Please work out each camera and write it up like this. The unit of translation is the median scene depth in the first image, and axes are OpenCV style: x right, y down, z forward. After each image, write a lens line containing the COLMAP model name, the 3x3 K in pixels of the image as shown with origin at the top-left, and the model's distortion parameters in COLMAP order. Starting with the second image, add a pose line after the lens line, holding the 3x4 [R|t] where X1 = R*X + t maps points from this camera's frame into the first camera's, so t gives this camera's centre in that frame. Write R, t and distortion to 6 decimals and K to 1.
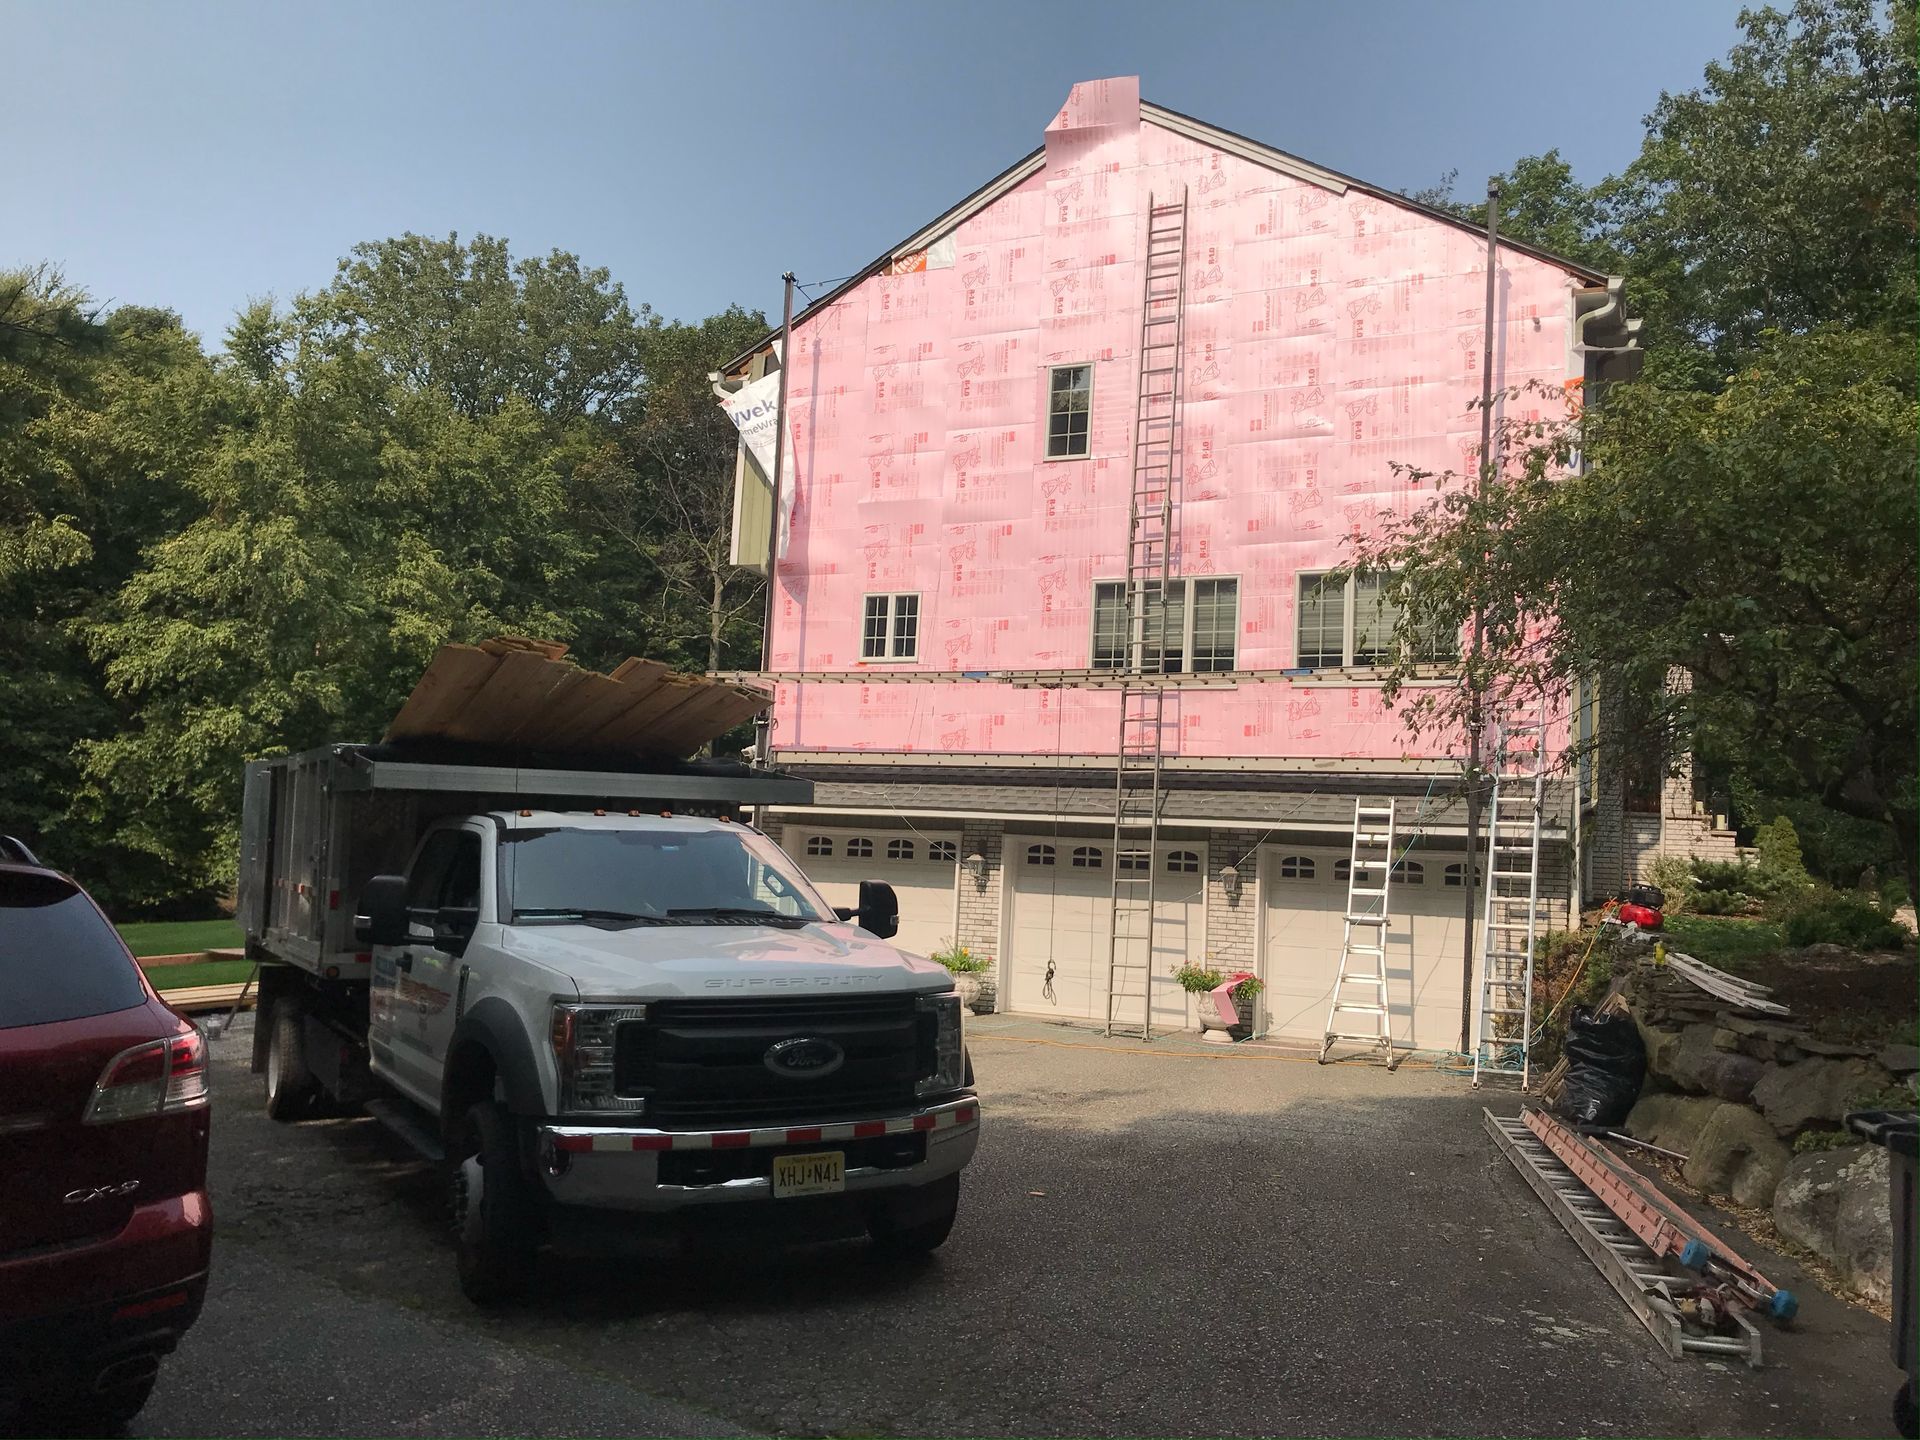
lens RADIAL K [[1426.1, 0, 960.0], [0, 1426.1, 720.0], [0, 0, 1]] dist [-0.010518, 0.047106]
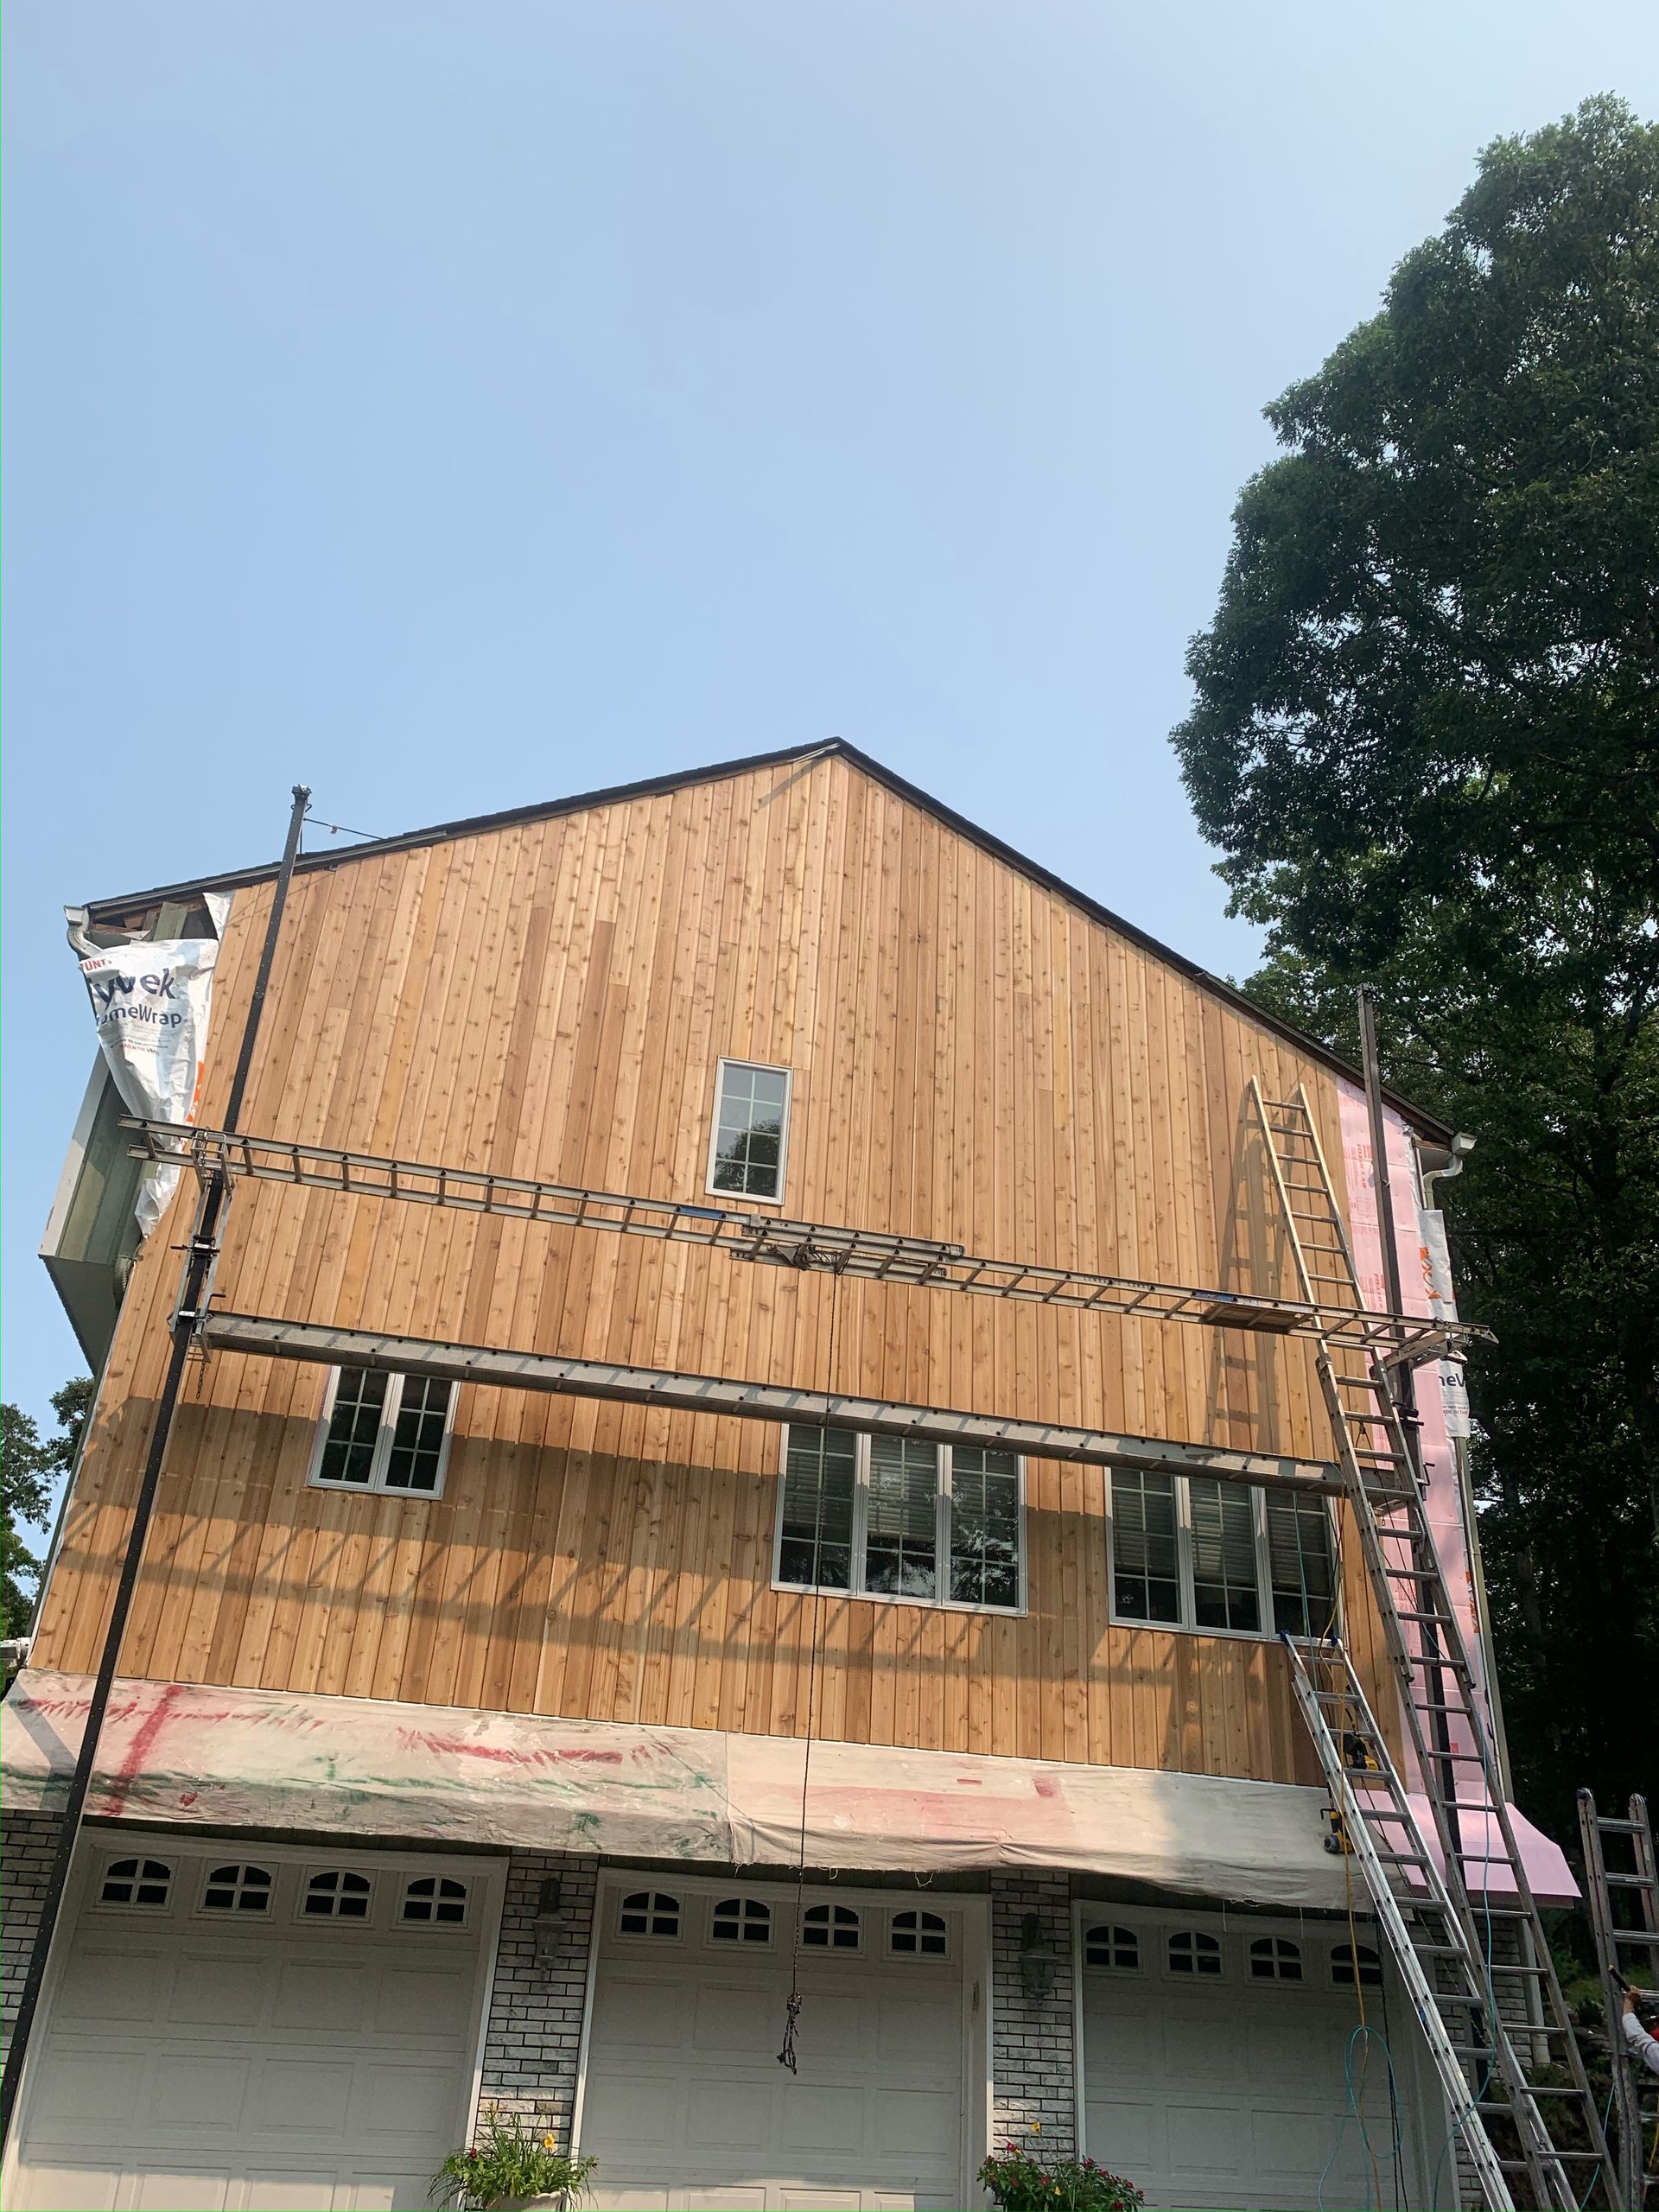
lens RADIAL K [[1643.0, 0, 855.3], [0, 1643.0, 1098.5], [0, 0, 1]] dist [-0.010518, 0.047106]
pose [[0.806424, 0.269918, 0.526142, -0.286767], [-0.078591, 0.930776, -0.357044, 0.027052], [-0.586092, 0.246579, 0.771813, 0.433370]]
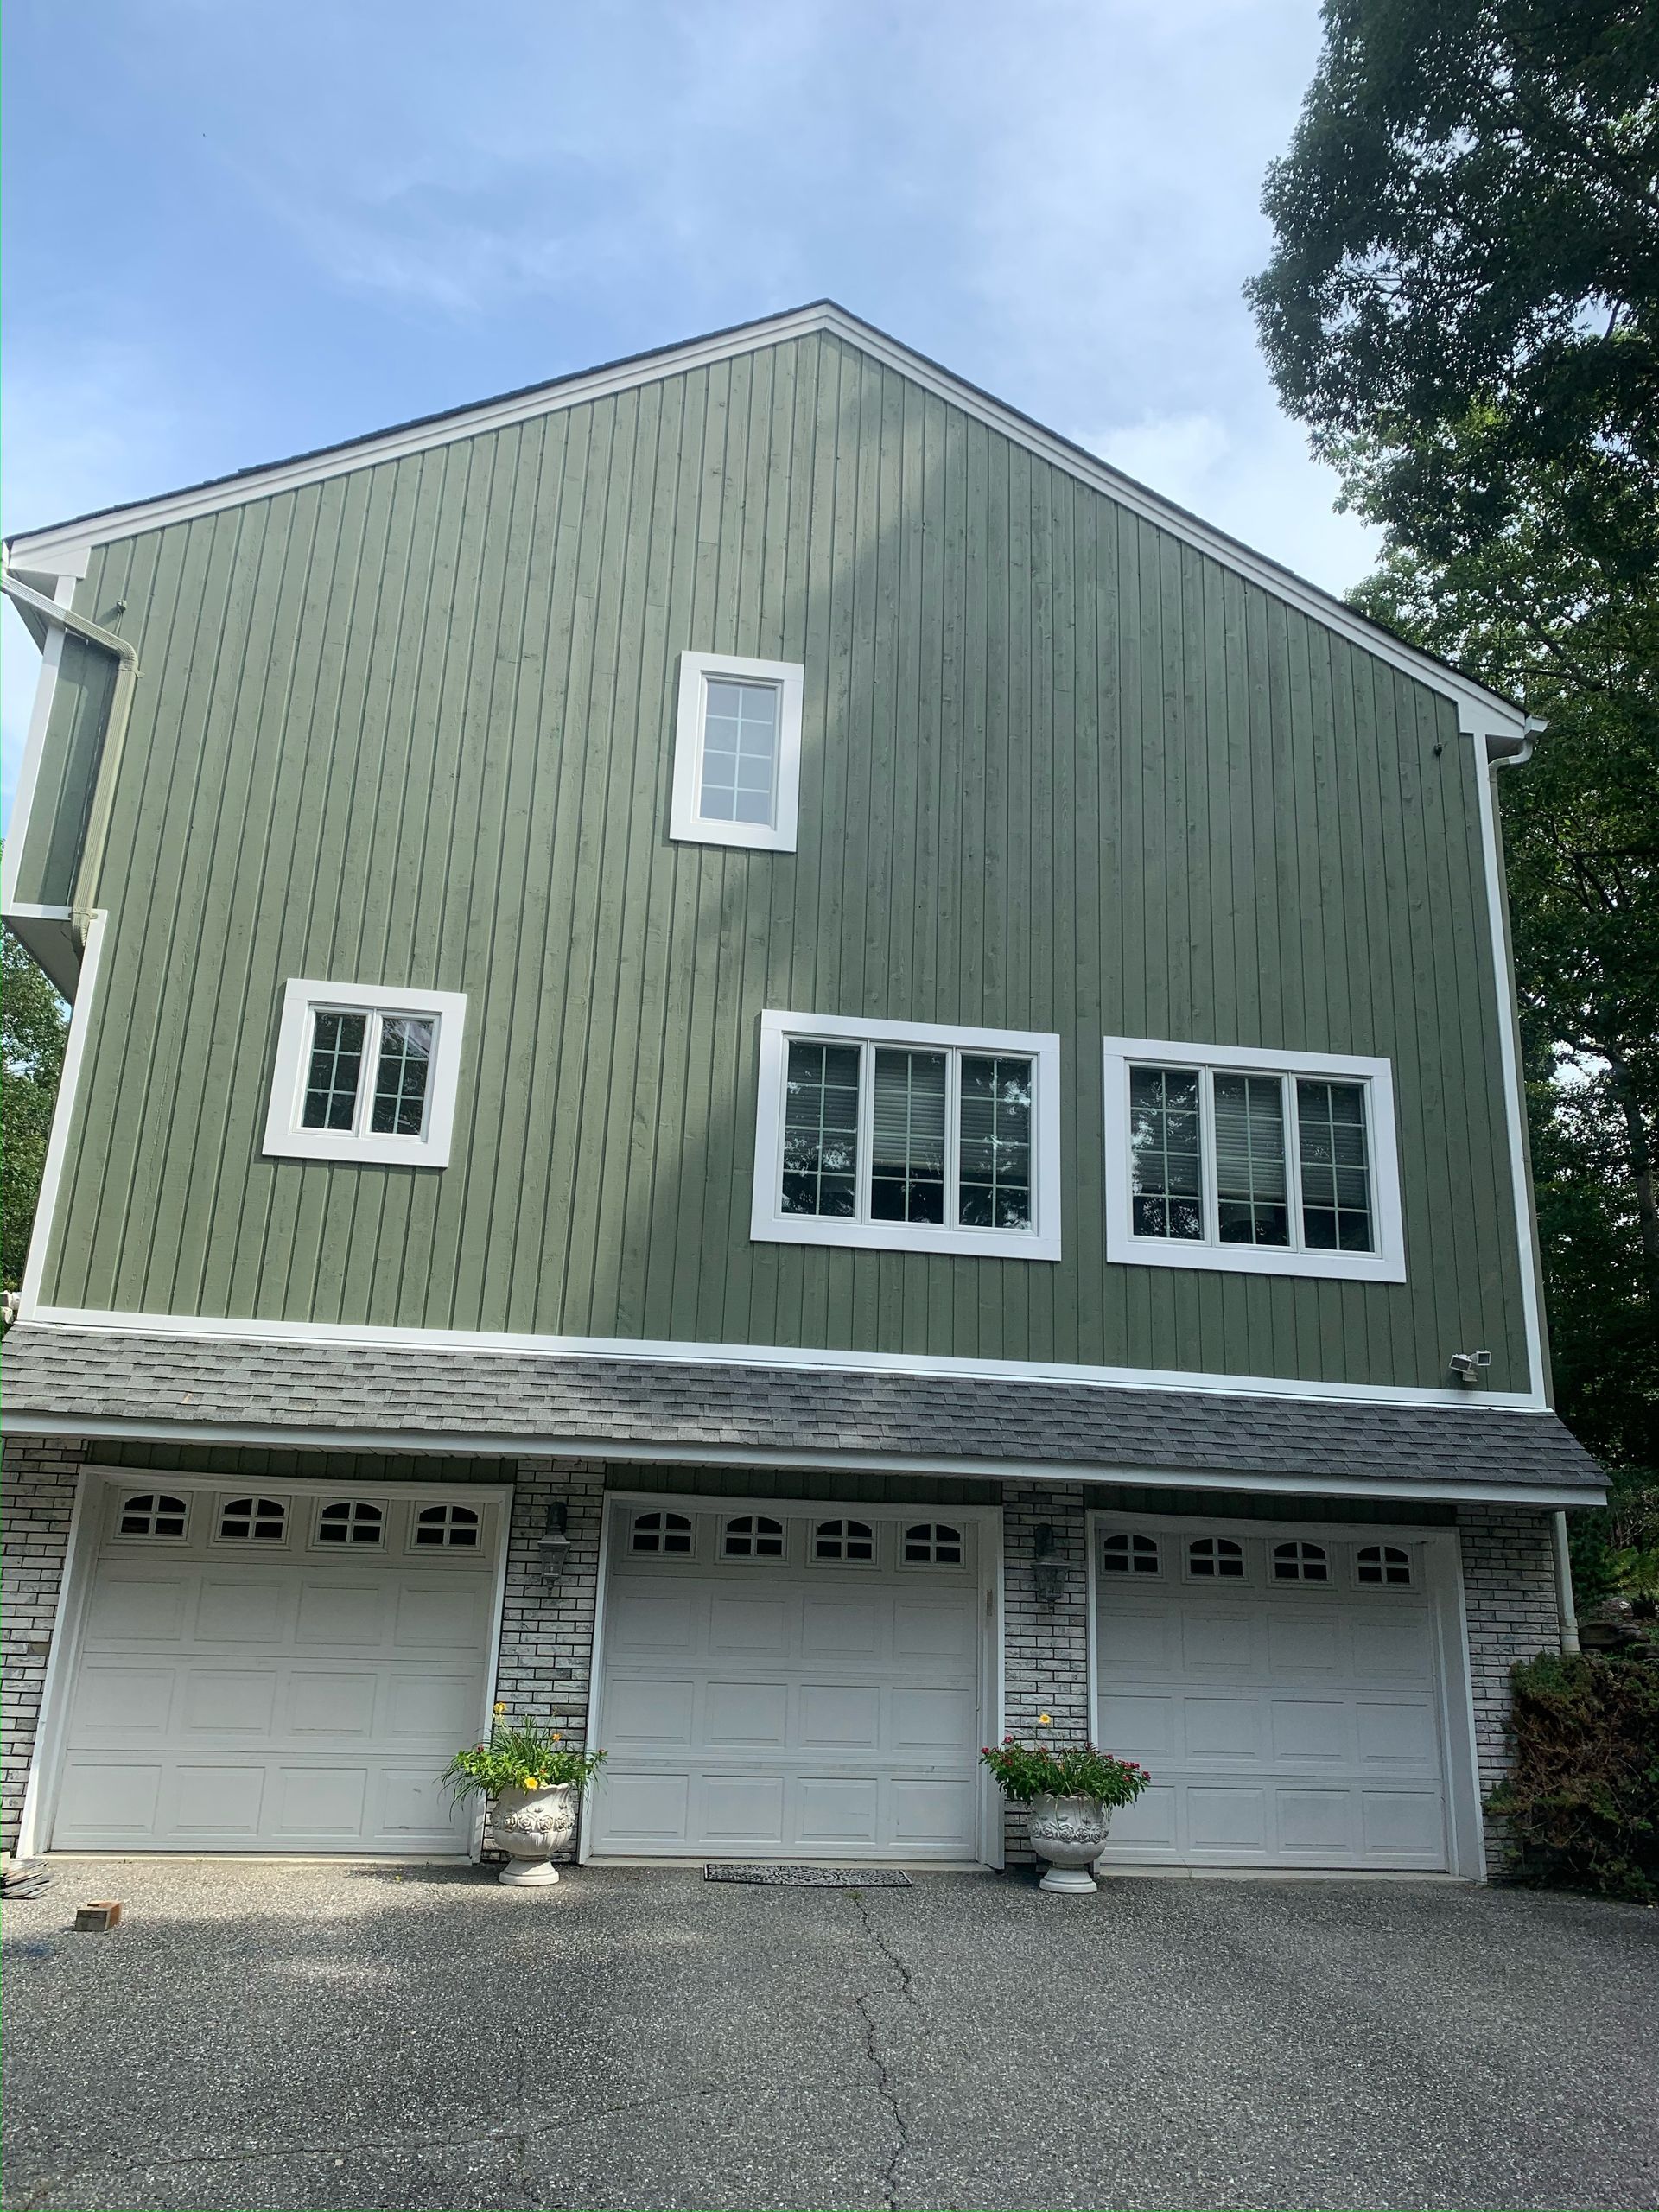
lens RADIAL K [[1638.5, 0, 888.3], [0, 1638.5, 1072.4], [0, 0, 1]] dist [0.095062, -0.128097]
pose [[0.848212, 0.133976, 0.512432, -0.213085], [-0.049987, 0.983410, -0.174373, 0.031001], [-0.527293, 0.122290, 0.840837, 0.437585]]
